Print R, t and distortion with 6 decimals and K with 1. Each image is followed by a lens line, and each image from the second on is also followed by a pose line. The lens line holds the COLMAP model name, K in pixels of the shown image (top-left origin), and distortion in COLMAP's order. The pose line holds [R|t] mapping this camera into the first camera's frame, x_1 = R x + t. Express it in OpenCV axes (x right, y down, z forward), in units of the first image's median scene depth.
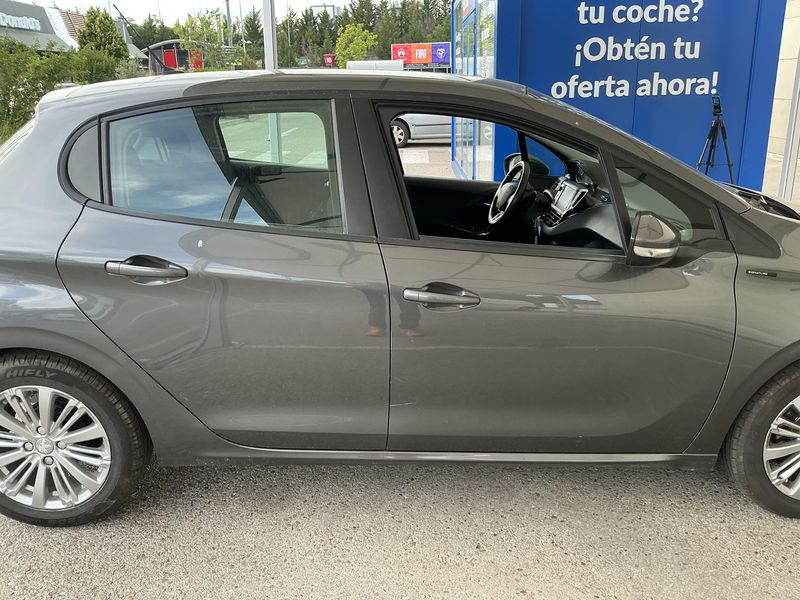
lens RADIAL K [[668.5, 0, 391.9], [0, 668.5, 314.3], [0, 0, 1]] dist [0.069319, -0.134399]
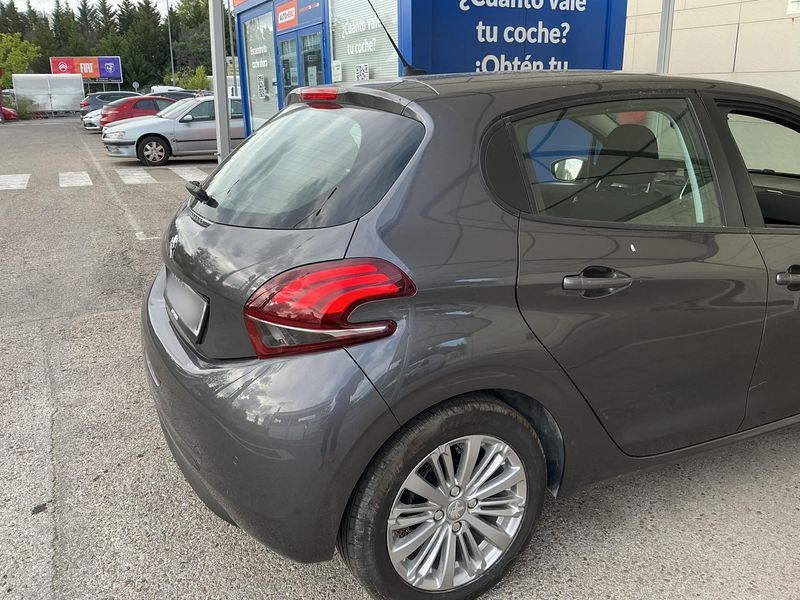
lens RADIAL K [[668.5, 0, 399.1], [0, 668.5, 307.5], [0, 0, 1]] dist [0.069319, -0.134399]
pose [[0.895334, -0.122276, 0.428282, -0.353993], [0.136282, 0.990668, -0.002063, -0.023396], [-0.424033, 0.060214, 0.903643, 0.103815]]
